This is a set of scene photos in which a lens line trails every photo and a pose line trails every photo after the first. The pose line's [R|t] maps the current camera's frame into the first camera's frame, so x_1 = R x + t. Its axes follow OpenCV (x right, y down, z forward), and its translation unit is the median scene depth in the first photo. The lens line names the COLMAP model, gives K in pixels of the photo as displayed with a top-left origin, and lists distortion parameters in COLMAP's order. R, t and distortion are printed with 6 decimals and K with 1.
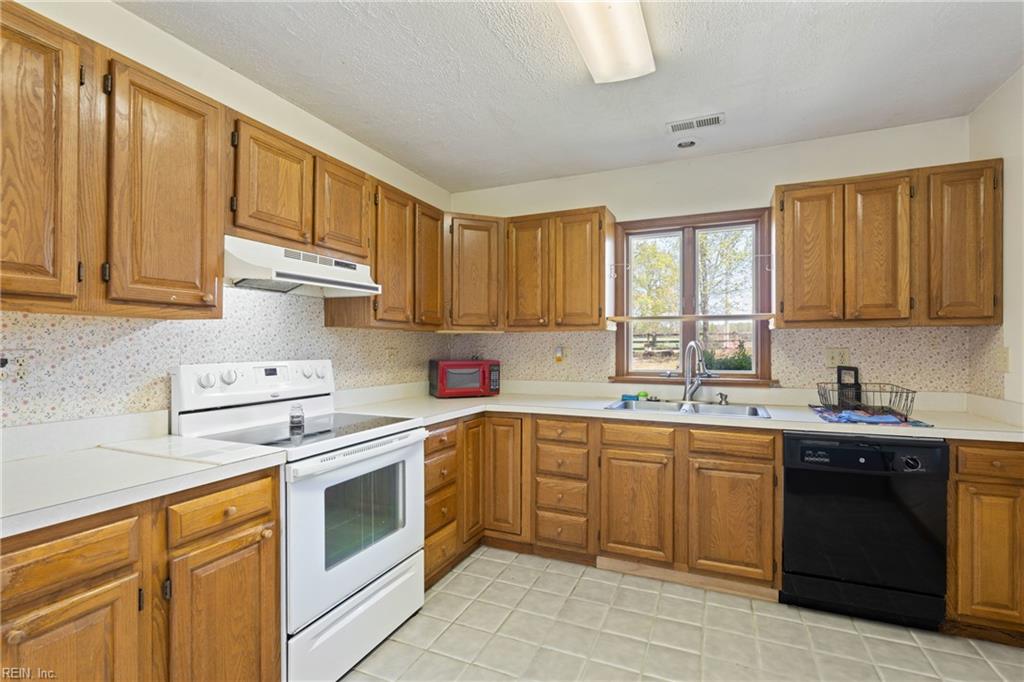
lens RADIAL K [[469.3, 0, 510.3], [0, 469.3, 345.5], [0, 0, 1]] dist [-0.002181, 0.000087]
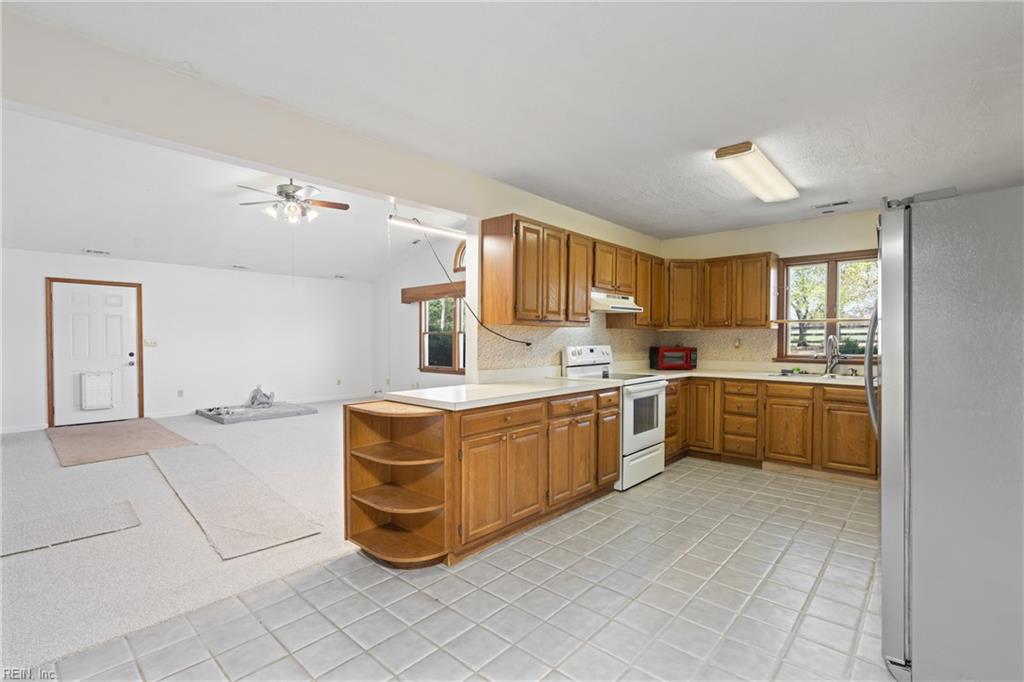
lens RADIAL K [[469.3, 0, 516.0], [0, 469.3, 349.6], [0, 0, 1]] dist [-0.002181, 0.000087]
pose [[0.953976, 0.007322, -0.299792, -0.158054], [-0.000112, 0.999711, 0.024058, 0.000922], [0.299881, -0.022918, 0.953701, -0.861977]]
